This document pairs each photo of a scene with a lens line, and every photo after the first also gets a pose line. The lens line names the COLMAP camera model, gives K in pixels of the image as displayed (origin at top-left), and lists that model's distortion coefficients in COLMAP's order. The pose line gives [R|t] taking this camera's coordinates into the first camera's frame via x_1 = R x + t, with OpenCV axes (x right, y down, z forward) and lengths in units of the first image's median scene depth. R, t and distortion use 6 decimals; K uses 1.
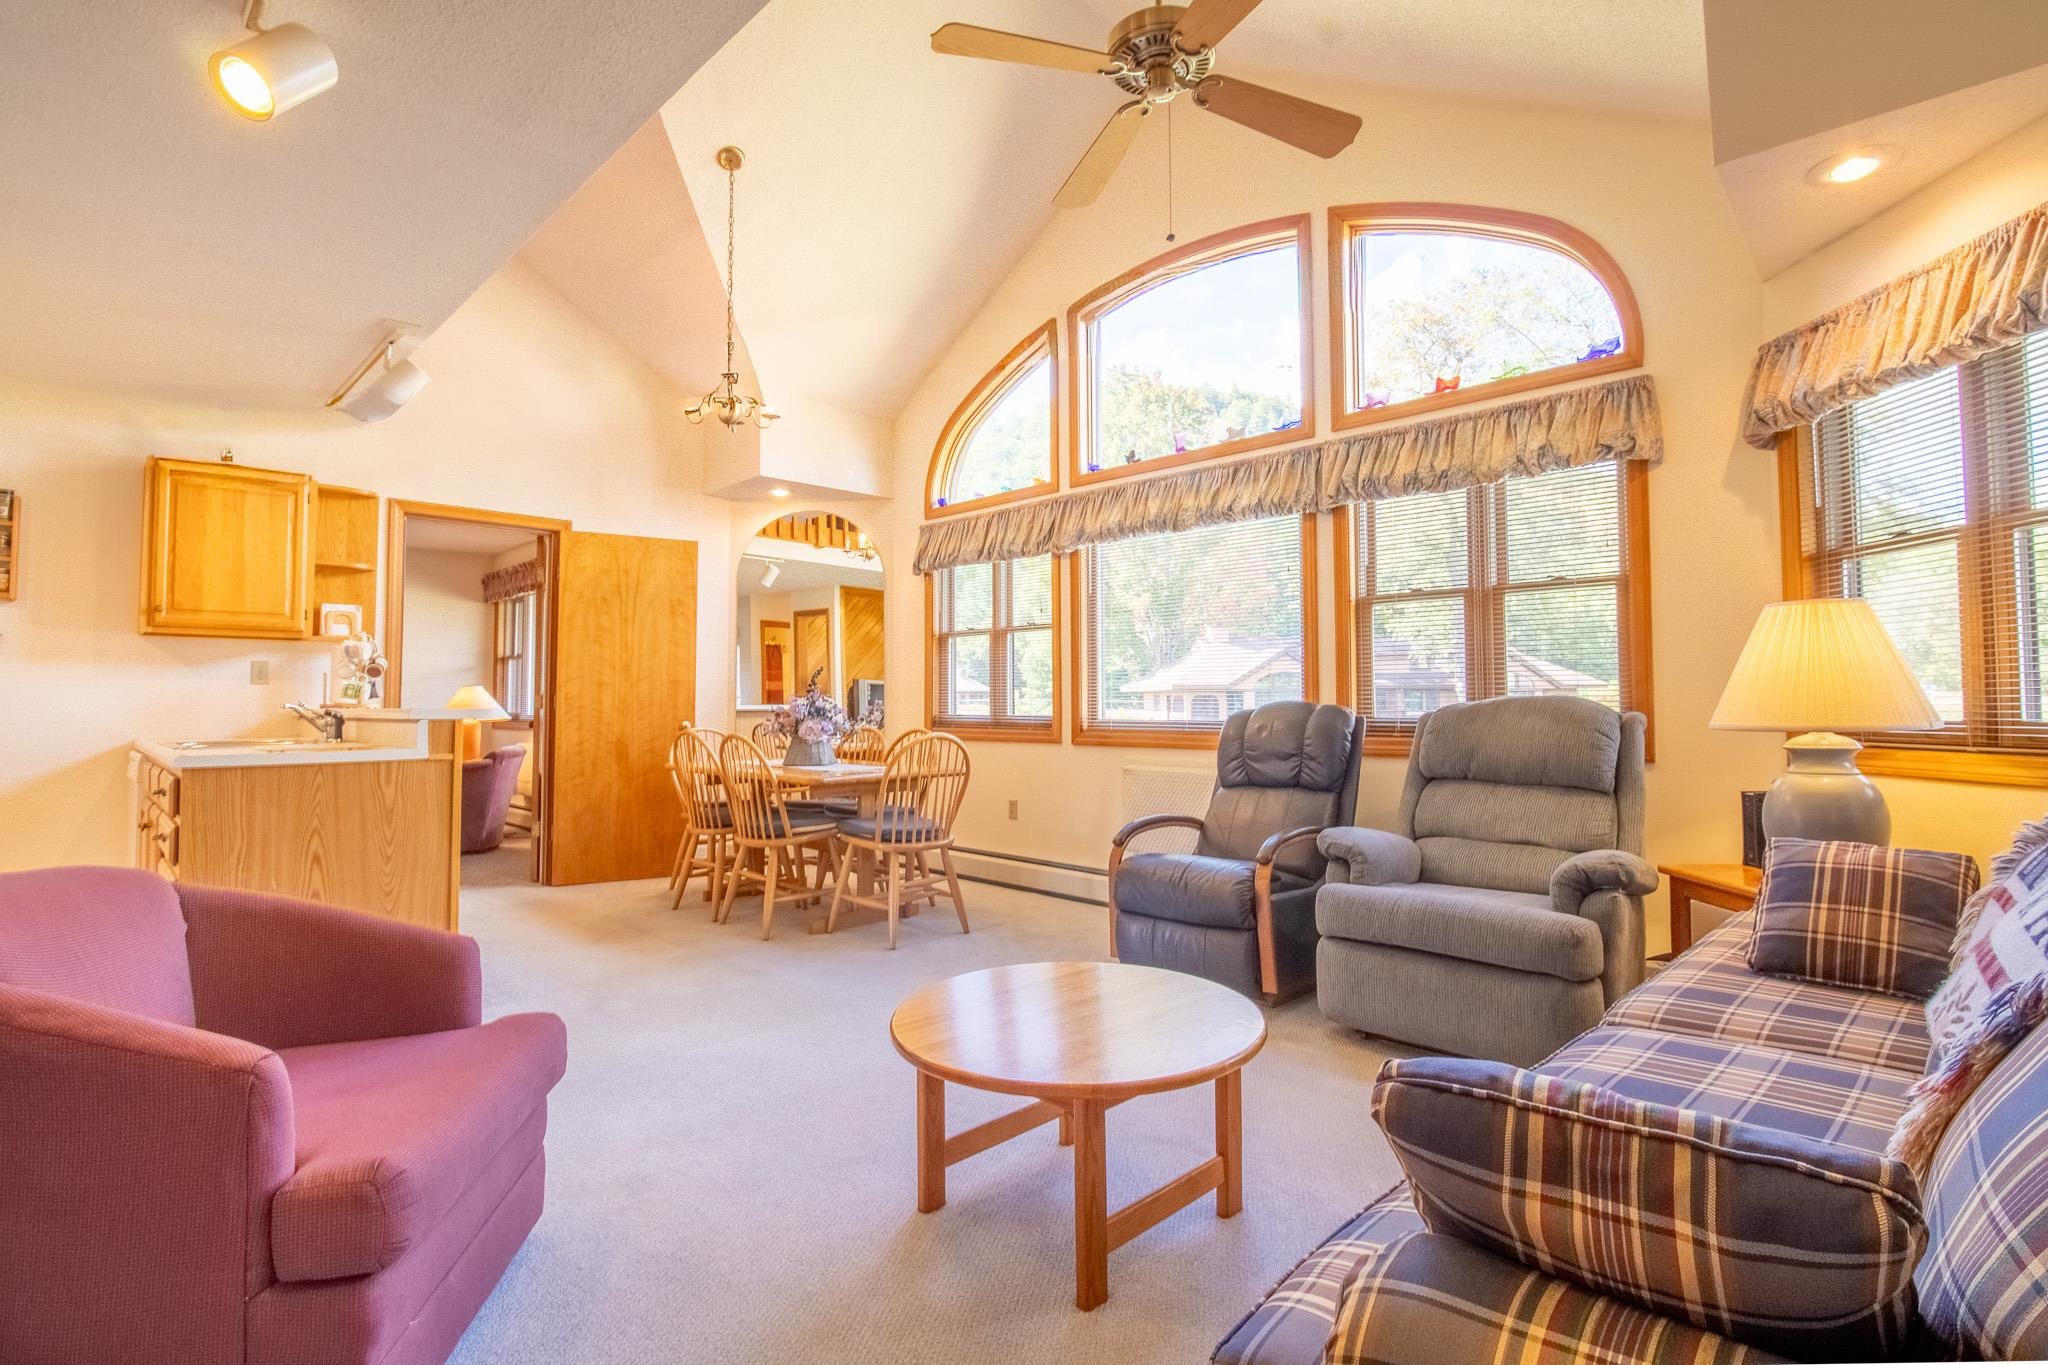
lens RADIAL K [[970.1, 0, 1051.6], [0, 970.1, 681.9], [0, 0, 1]] dist [-0.006168, -0.009667]
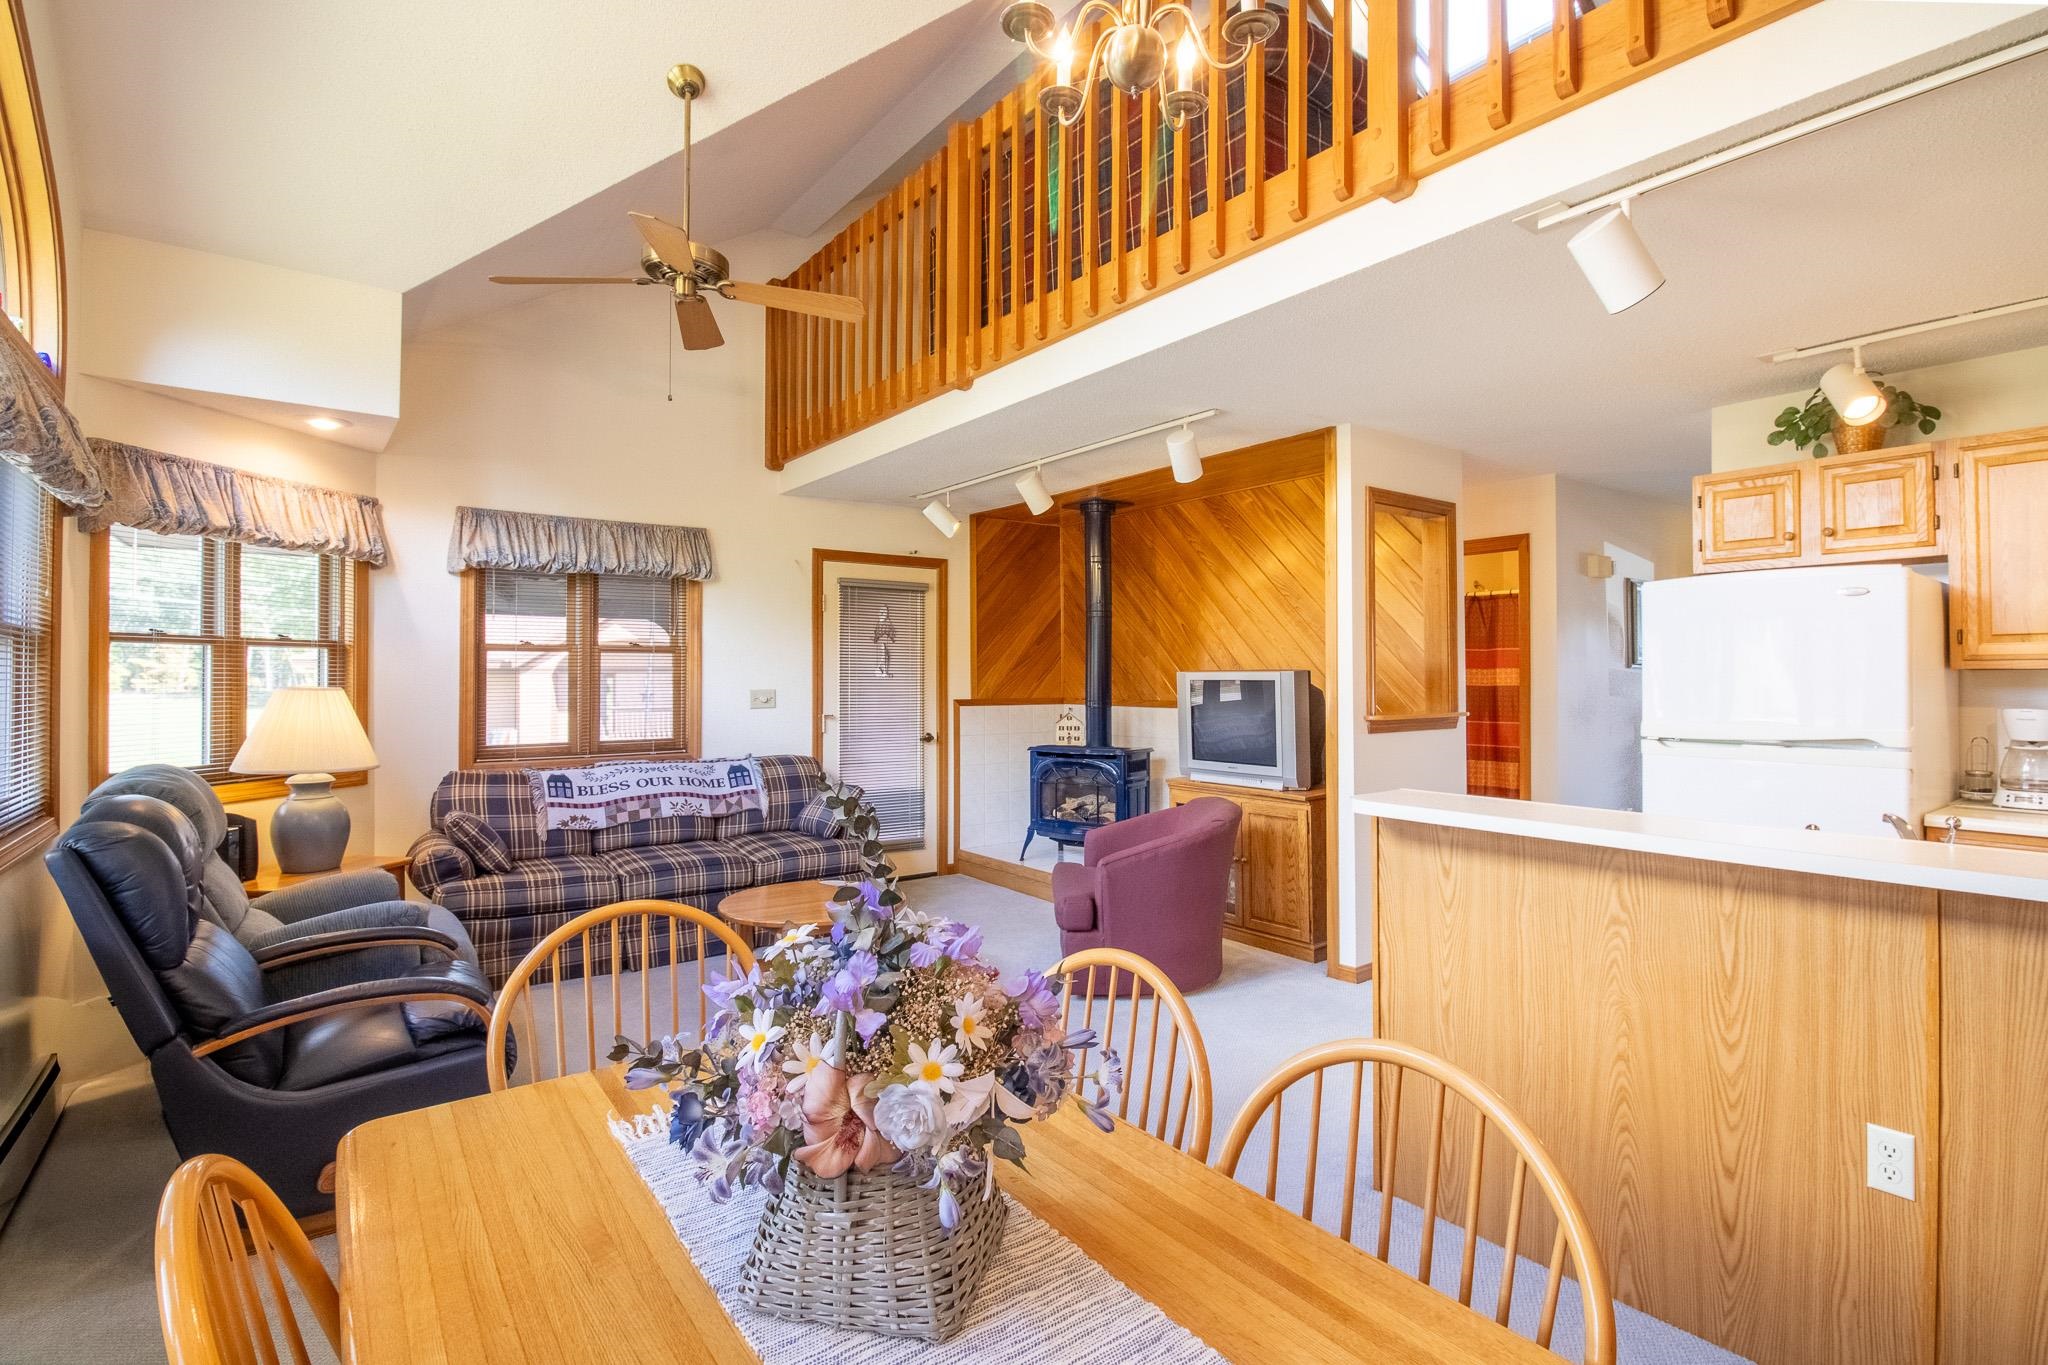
lens RADIAL K [[970.1, 0, 1045.4], [0, 970.1, 670.0], [0, 0, 1]] dist [-0.006168, -0.009667]
pose [[-0.986264, 0.007803, 0.164990, -0.347788], [0.002560, 0.999486, -0.031966, -0.033465], [-0.165155, -0.031105, -0.985777, 1.314261]]
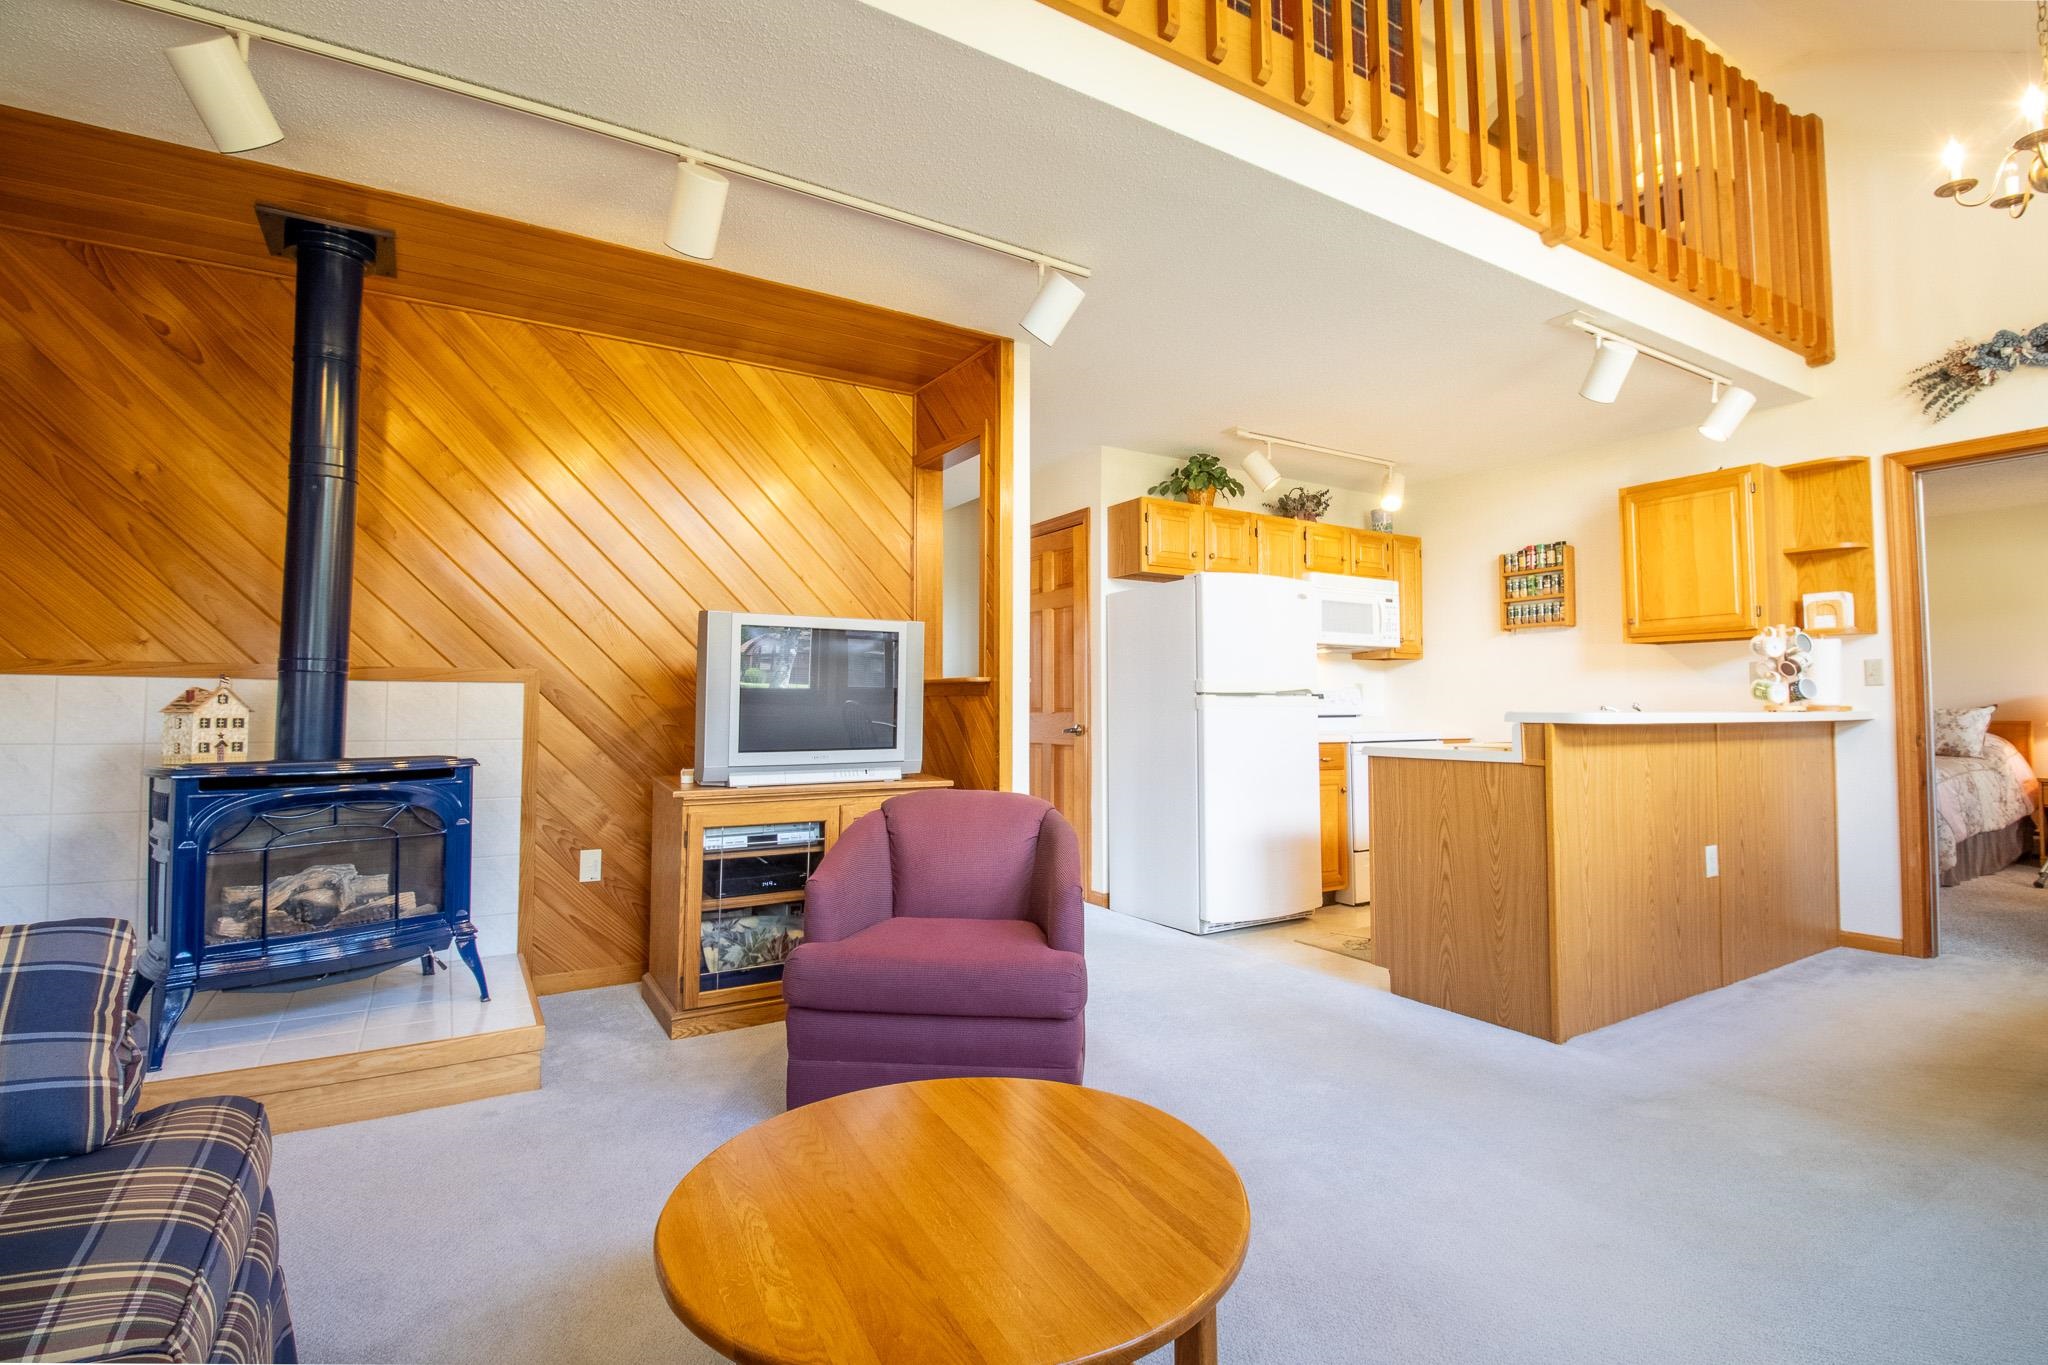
lens RADIAL K [[970.1, 0, 1032.2], [0, 970.1, 655.5], [0, 0, 1]] dist [-0.006168, -0.009667]
pose [[-0.245887, -0.050502, -0.967982, 0.308958], [0.023906, 0.998022, -0.058142, 0.011787], [0.969004, -0.037437, -0.244193, 0.538459]]
